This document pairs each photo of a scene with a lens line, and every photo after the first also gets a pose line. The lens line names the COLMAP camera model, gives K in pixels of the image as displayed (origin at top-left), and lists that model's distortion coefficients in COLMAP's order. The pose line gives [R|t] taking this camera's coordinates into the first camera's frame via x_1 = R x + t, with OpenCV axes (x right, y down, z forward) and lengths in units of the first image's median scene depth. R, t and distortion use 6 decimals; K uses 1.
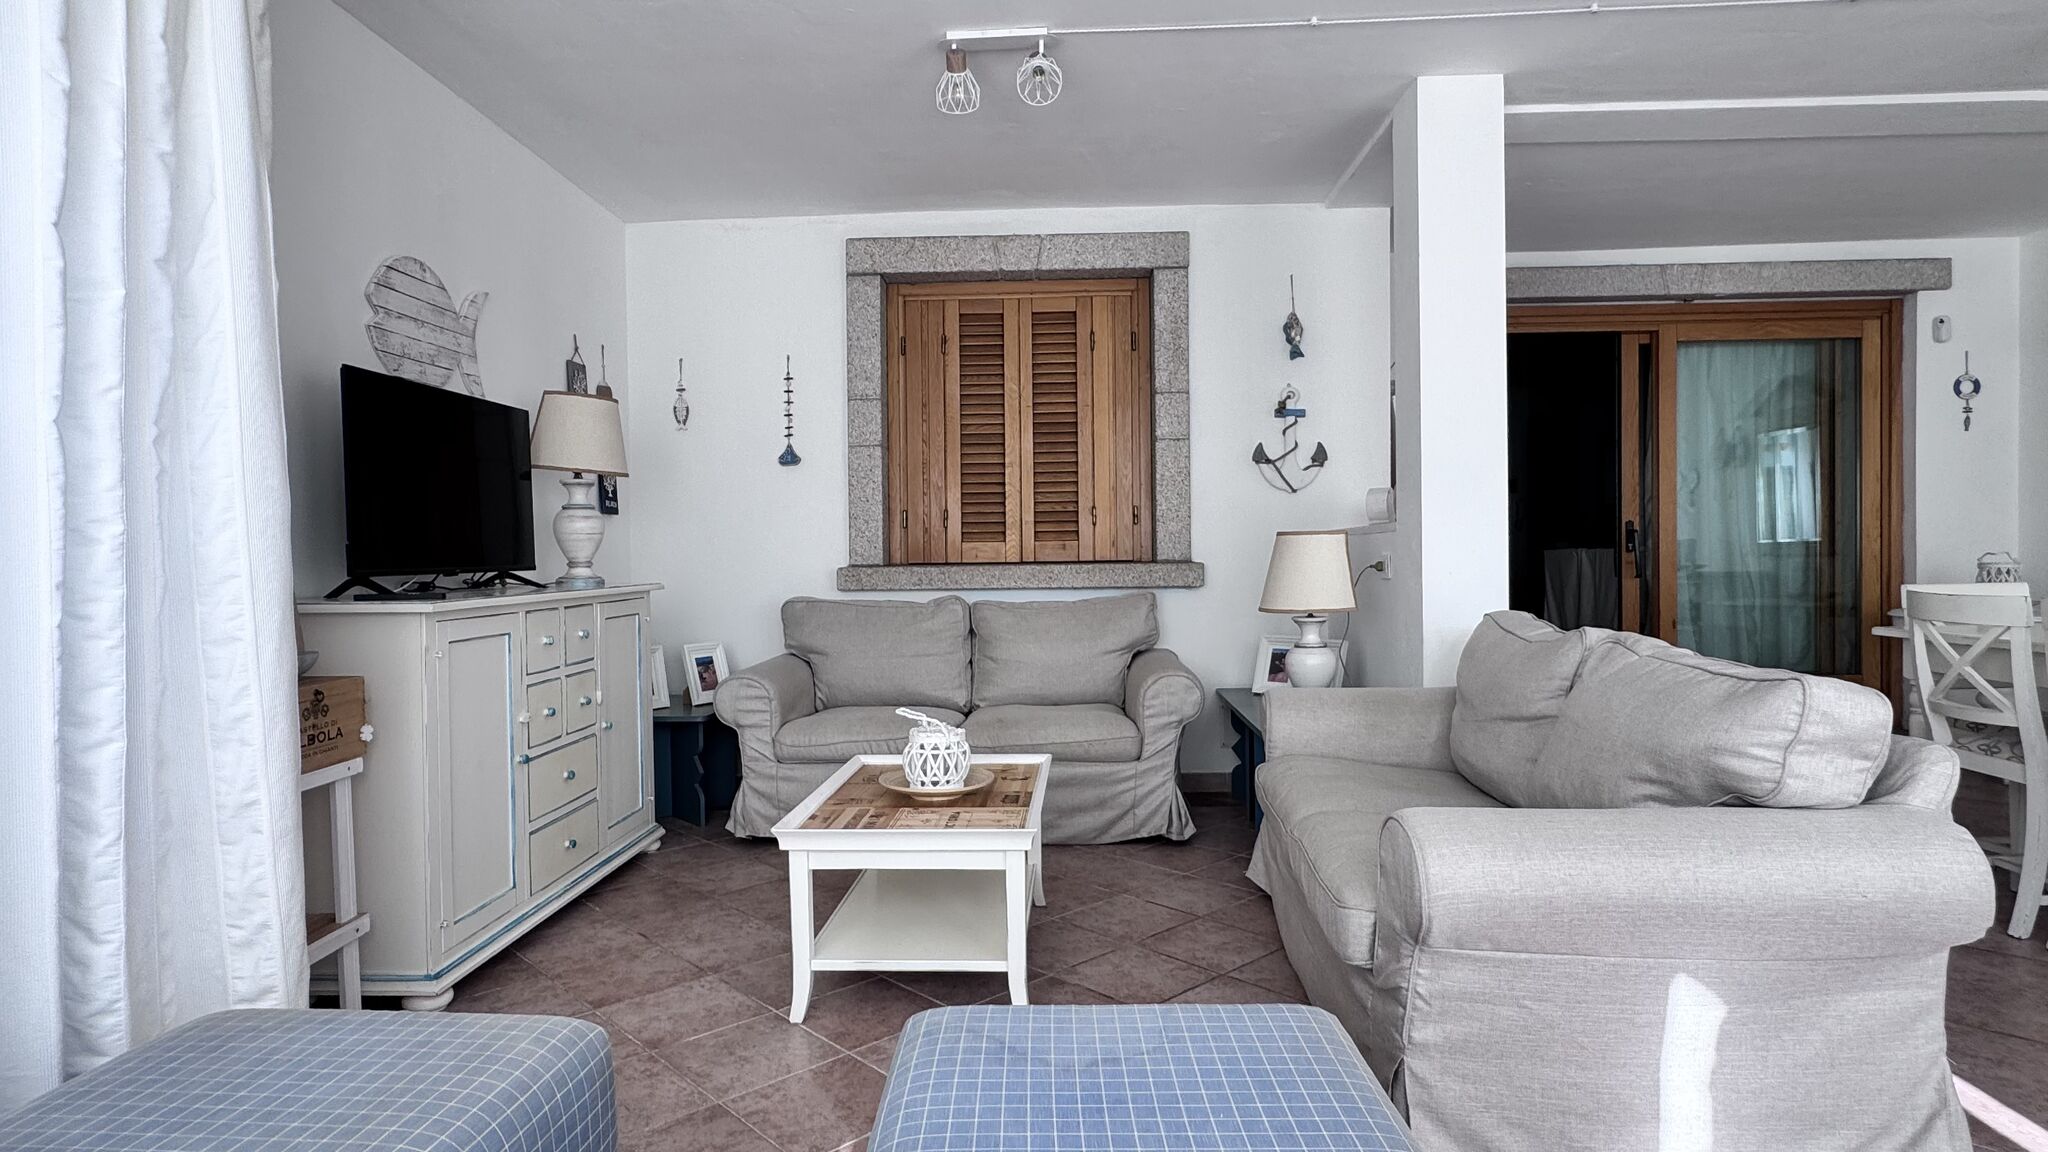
lens RADIAL K [[1102.2, 0, 1020.2], [0, 1102.2, 577.4], [0, 0, 1]] dist [-0.001873, 0.001150]
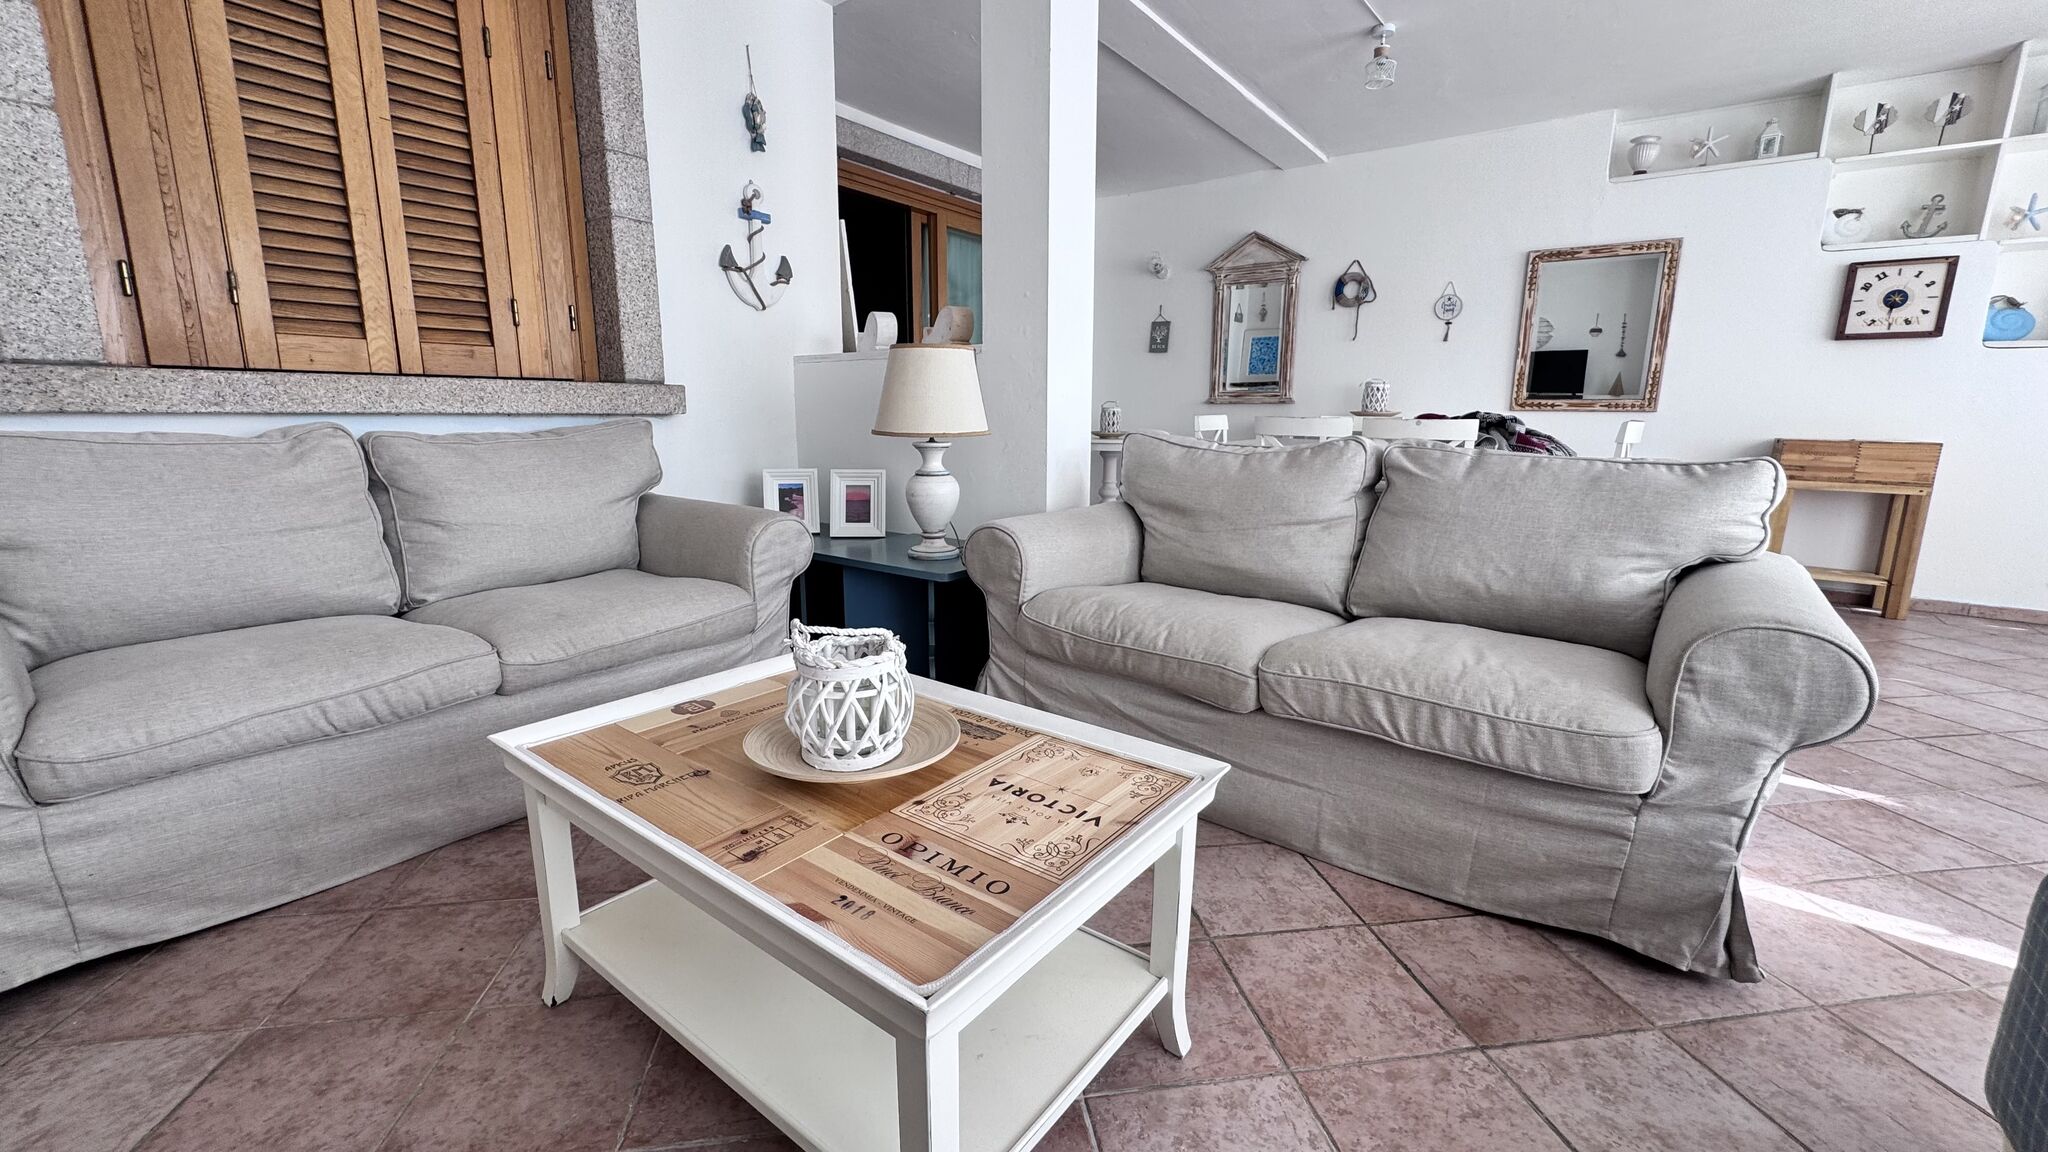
lens RADIAL K [[818.3, 0, 1021.1], [0, 818.3, 573.6], [0, 0, 1]] dist [-0.003936, 0.000677]
pose [[0.561129, -0.144448, 0.815027, -0.211213], [0.003168, 0.985023, 0.172395, 0.021090], [-0.827722, -0.094154, 0.553183, 0.435303]]
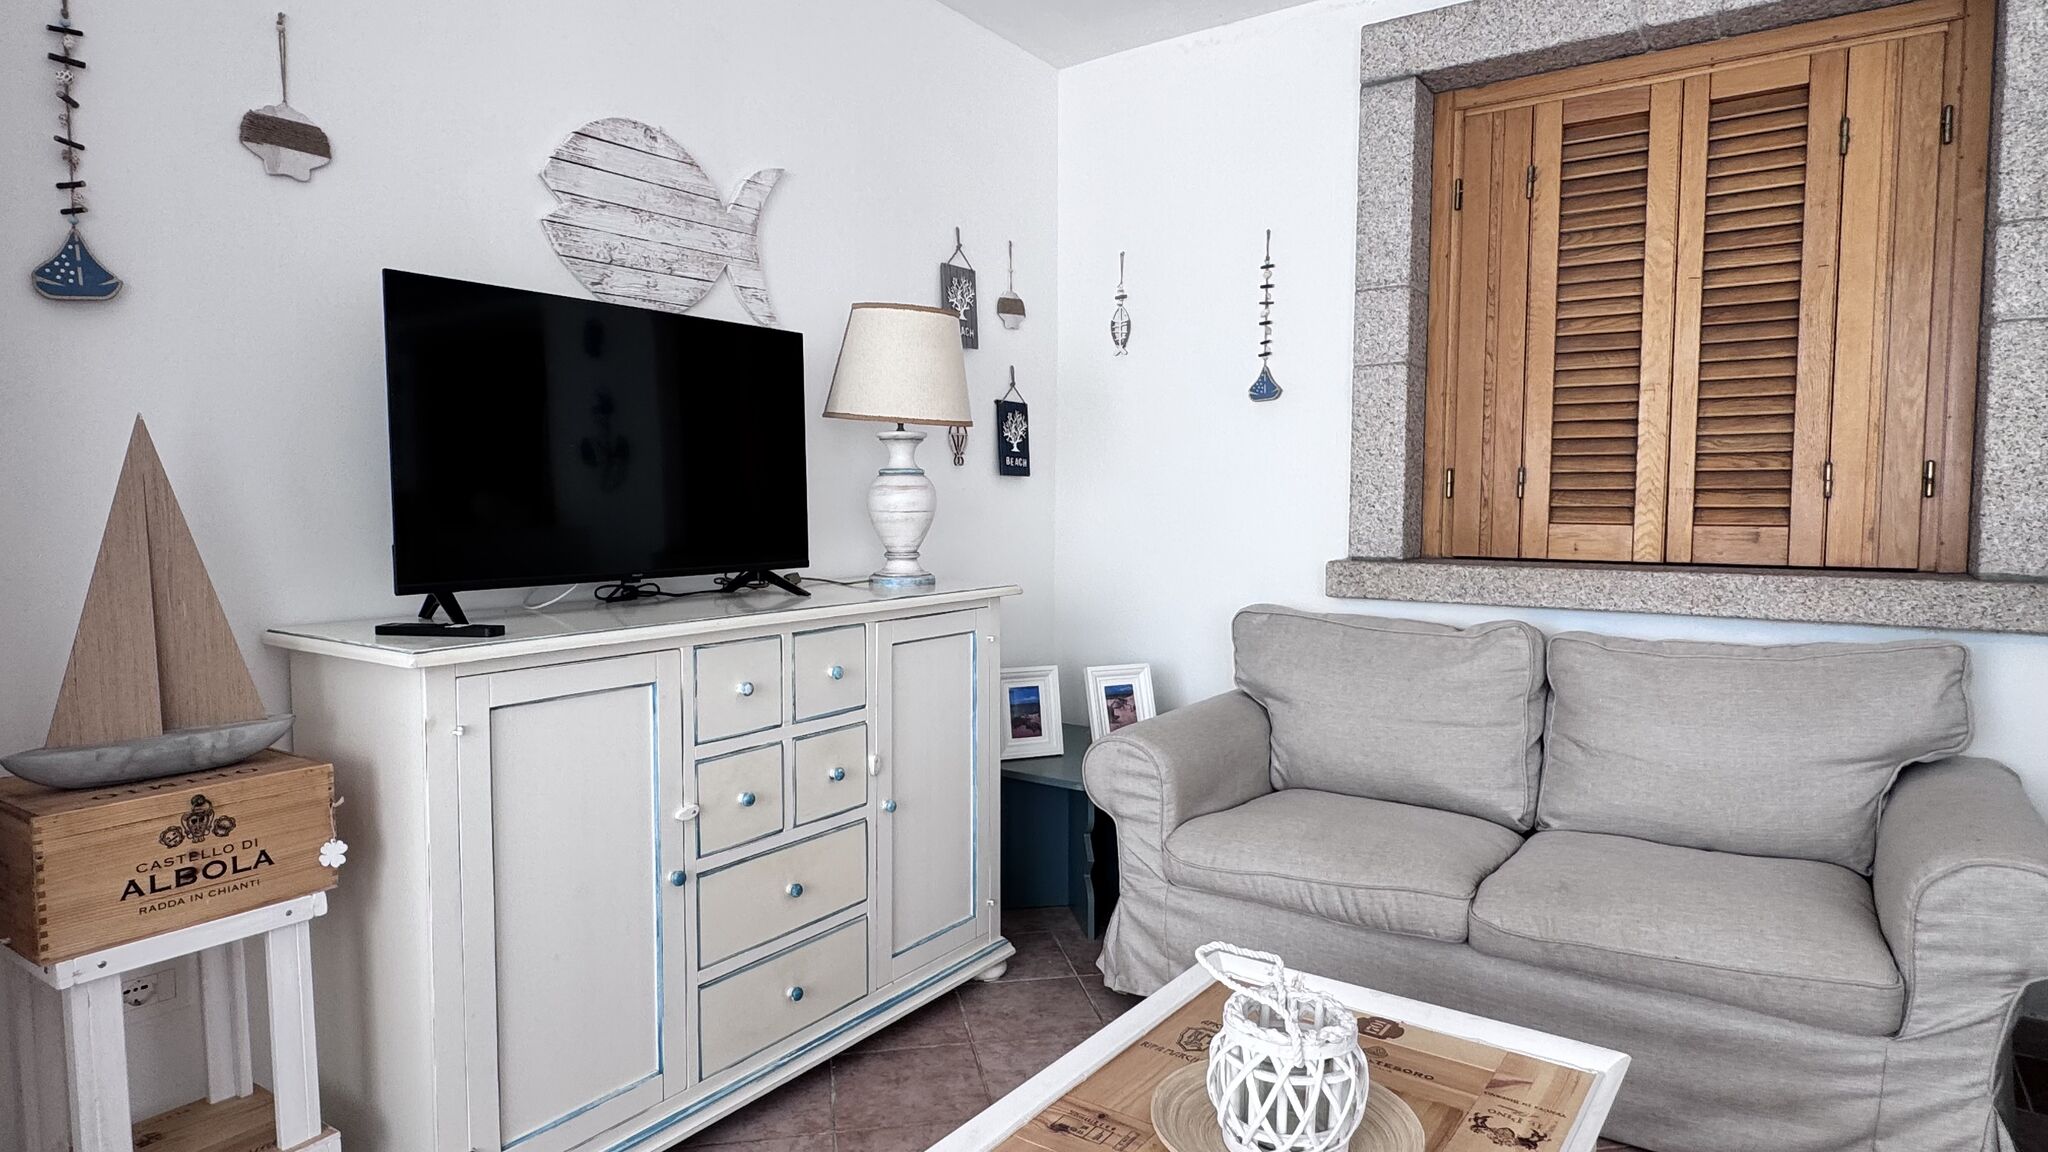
lens RADIAL K [[1162.0, 0, 1012.0], [0, 1162.0, 571.4], [0, 0, 1]] dist [-0.004728, 0.002718]
pose [[0.839967, 0.048383, -0.540476, 0.043104], [-0.024104, 0.998361, 0.051912, -0.033077], [0.542102, -0.030576, 0.839756, 0.343616]]
